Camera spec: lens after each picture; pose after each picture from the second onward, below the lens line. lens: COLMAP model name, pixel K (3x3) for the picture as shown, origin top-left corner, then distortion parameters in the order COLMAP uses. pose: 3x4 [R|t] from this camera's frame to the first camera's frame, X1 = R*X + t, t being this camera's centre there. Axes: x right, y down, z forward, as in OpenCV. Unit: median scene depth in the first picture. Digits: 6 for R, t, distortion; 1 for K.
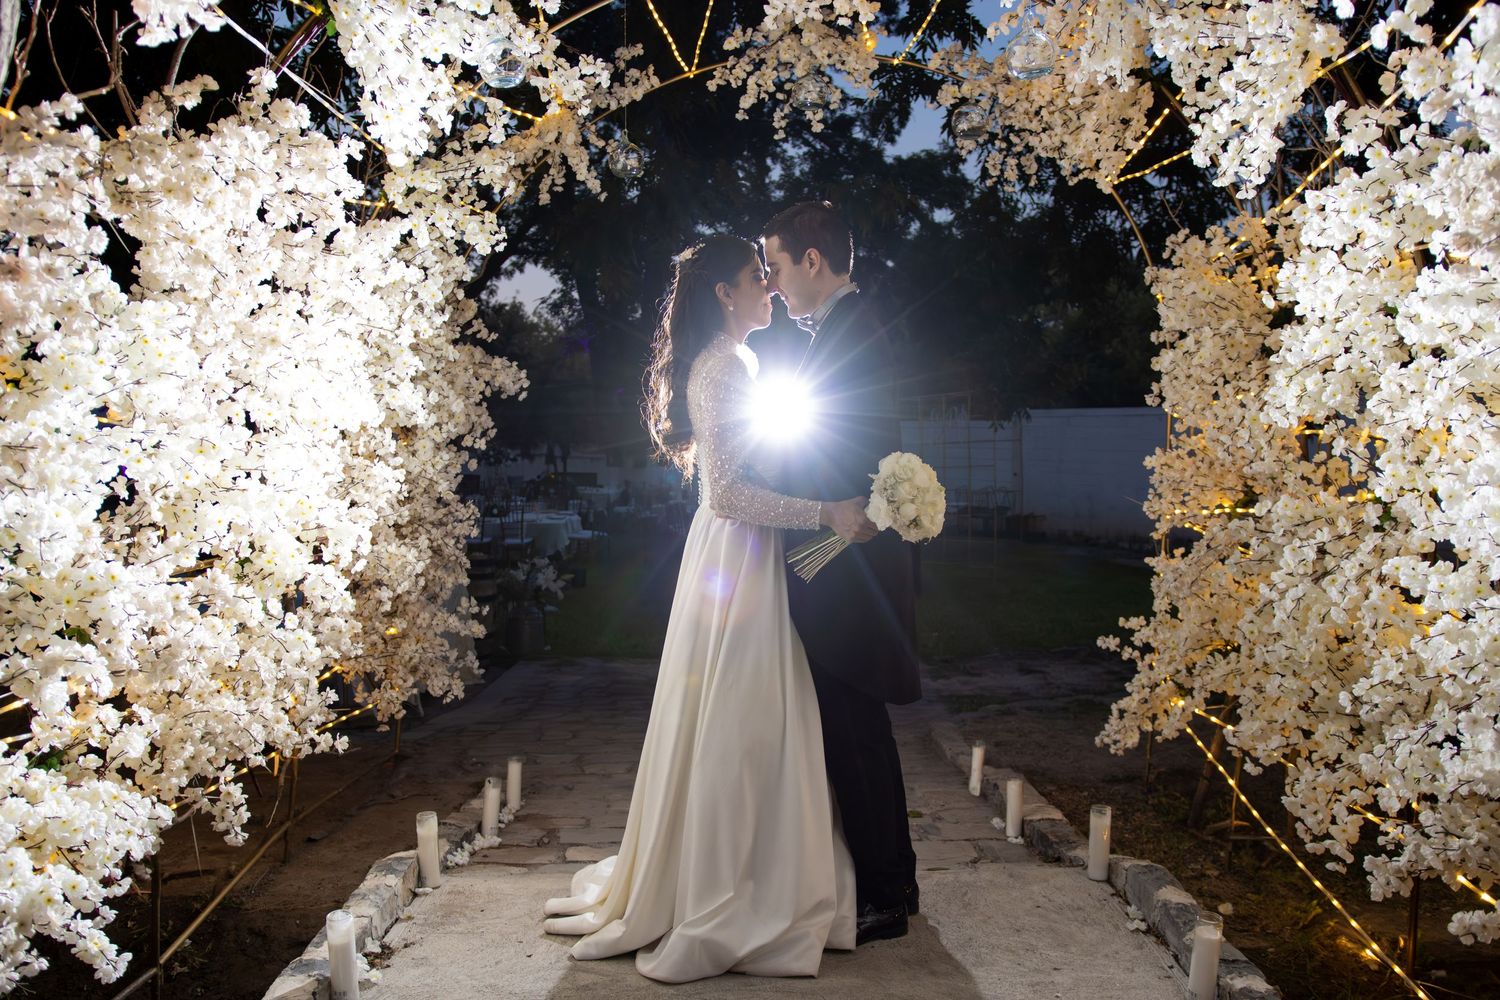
lens RADIAL K [[1251.2, 0, 747.6], [0, 1251.2, 498.6], [0, 0, 1]] dist [-0.080502, 0.055164]
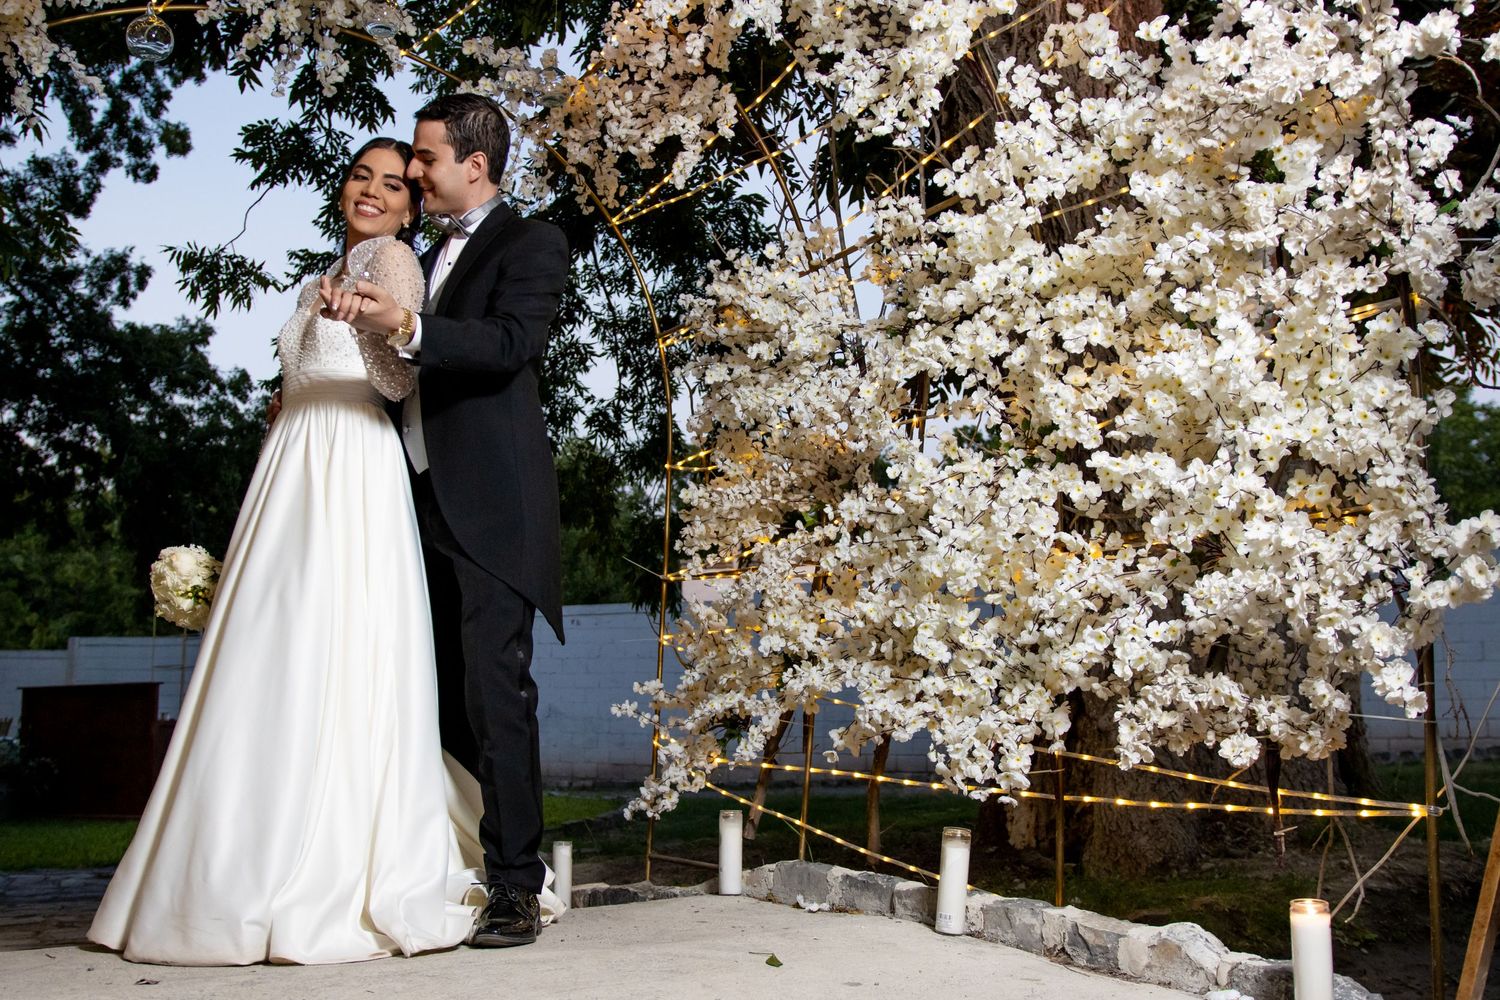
lens RADIAL K [[1418.2, 0, 788.5], [0, 1418.2, 464.3], [0, 0, 1]] dist [-0.057612, 0.000000]
pose [[0.826552, 0.092096, 0.555274, -0.219040], [0.028529, 0.978400, -0.204741, 0.179545], [-0.562137, 0.185070, 0.806072, 0.101910]]
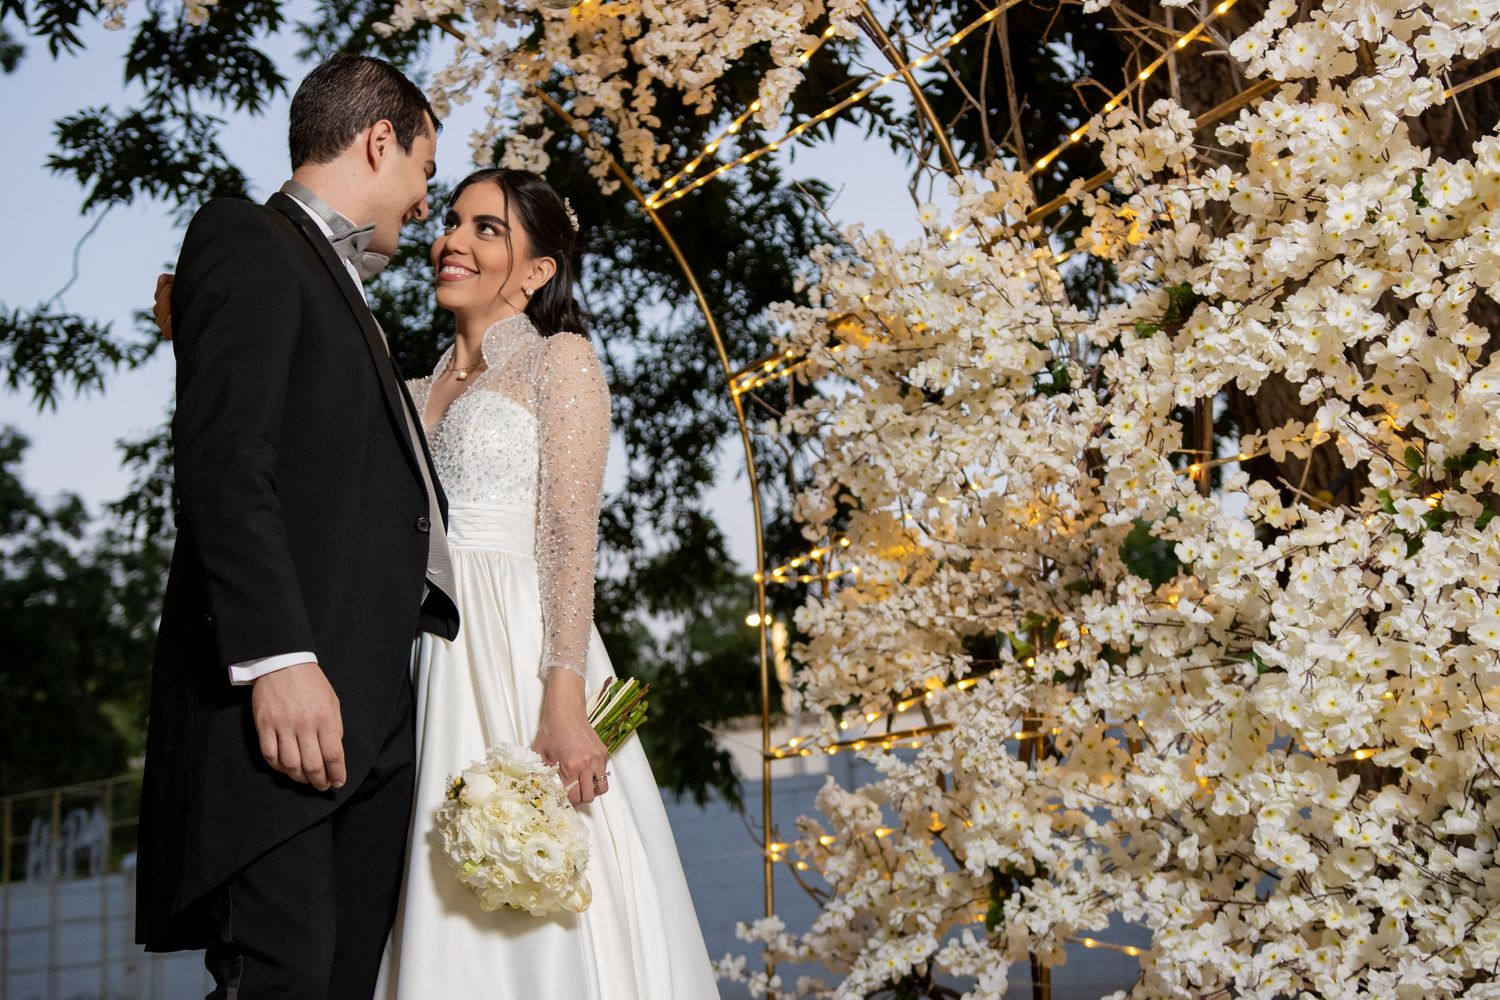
lens RADIAL K [[1977.5, 0, 748.5], [0, 1977.5, 493.2], [0, 0, 1]] dist [0.063055, 0.000000]
pose [[0.855194, 0.058407, 0.515006, -0.194268], [0.084904, 0.964422, -0.250363, 0.154647], [-0.511307, 0.257835, 0.819809, 0.248914]]
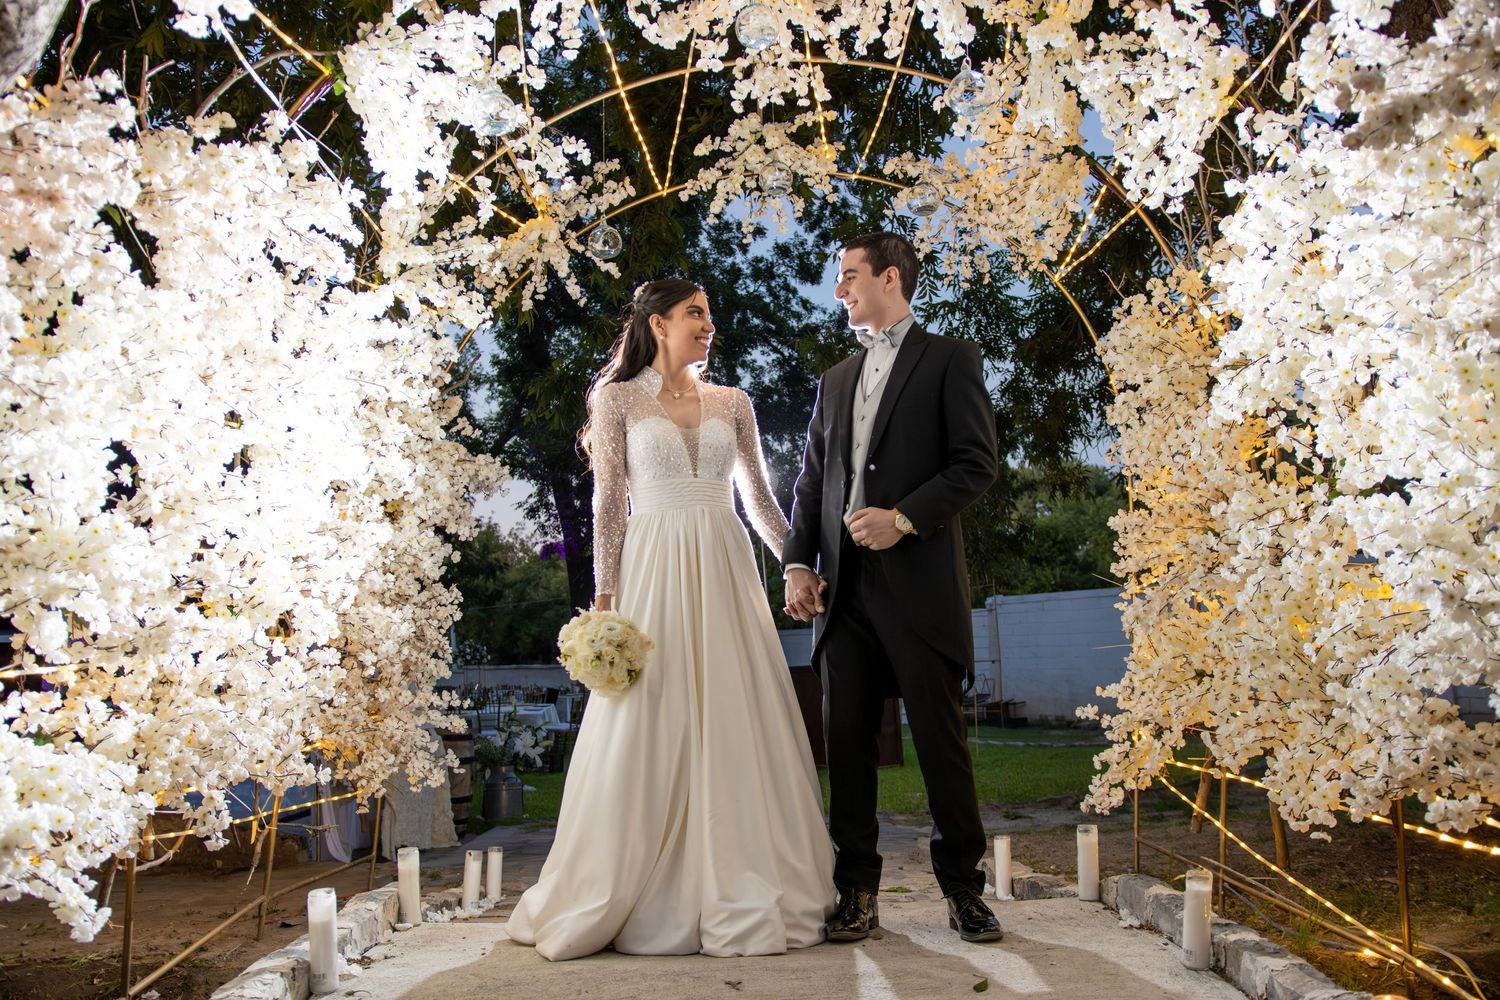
lens RADIAL K [[1251.2, 0, 747.7], [0, 1251.2, 495.5], [0, 0, 1]] dist [-0.080502, 0.055164]
pose [[0.999515, -0.022618, 0.021402, -0.002790], [0.026049, 0.983916, -0.176722, 0.131998], [-0.017061, 0.177194, 0.984028, -0.020767]]
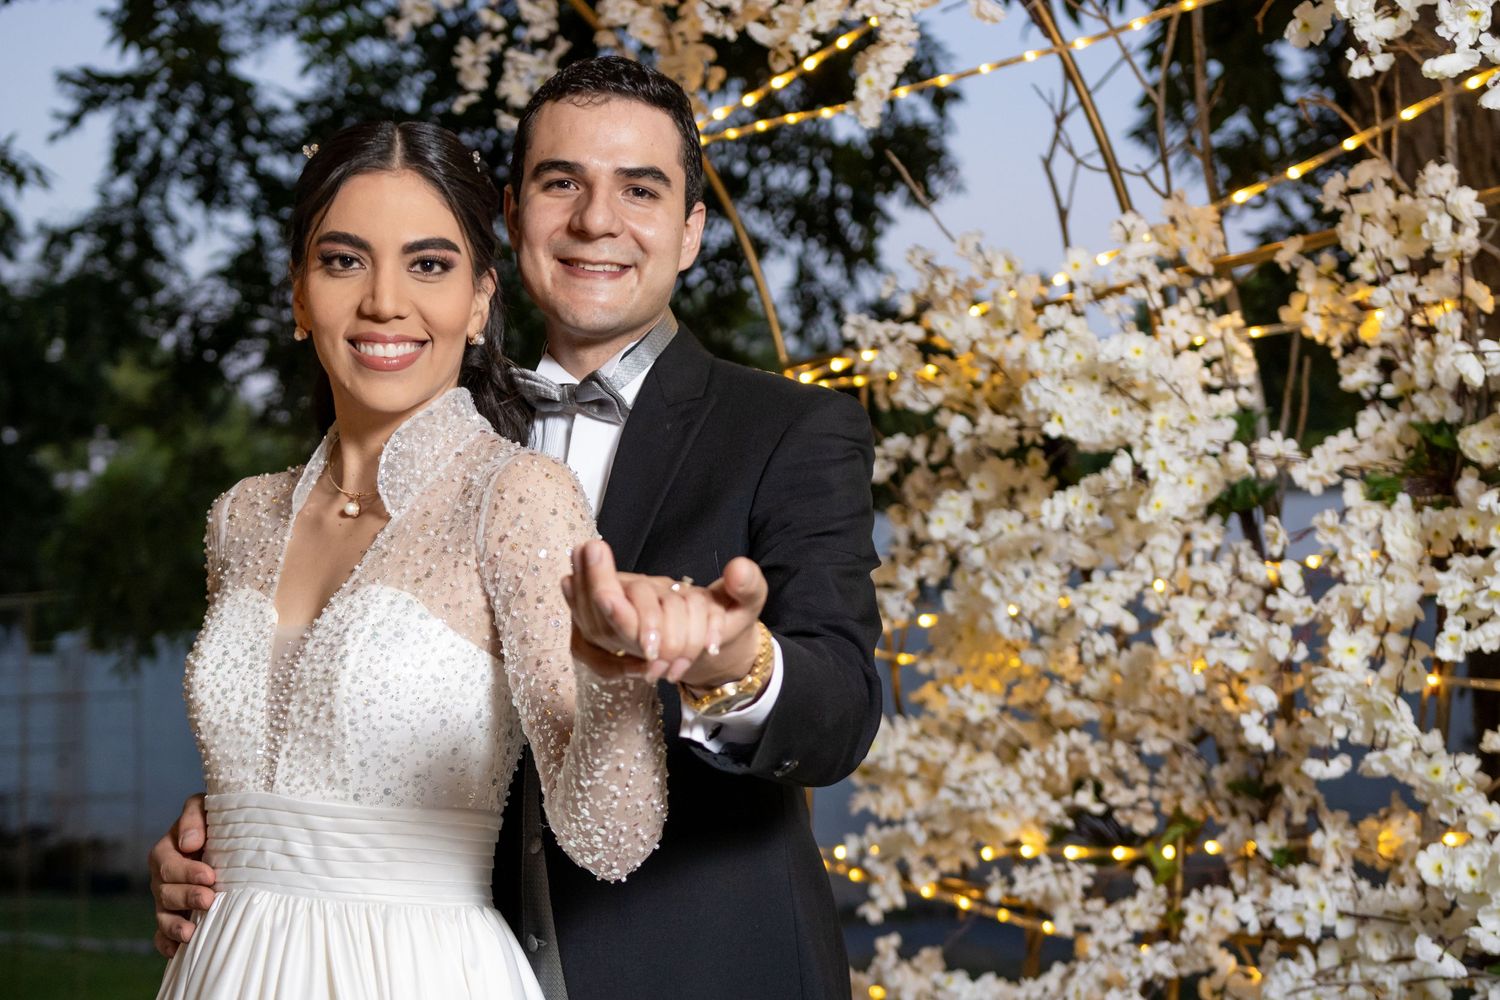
lens RADIAL K [[2220.2, 0, 749.0], [0, 2220.2, 500.3], [0, 0, 1]] dist [0.093073, 0.000000]
pose [[0.857908, 0.039268, 0.512300, -0.134553], [0.029268, 0.991721, -0.125029, -0.018156], [-0.512969, 0.122257, 0.849657, 0.353446]]
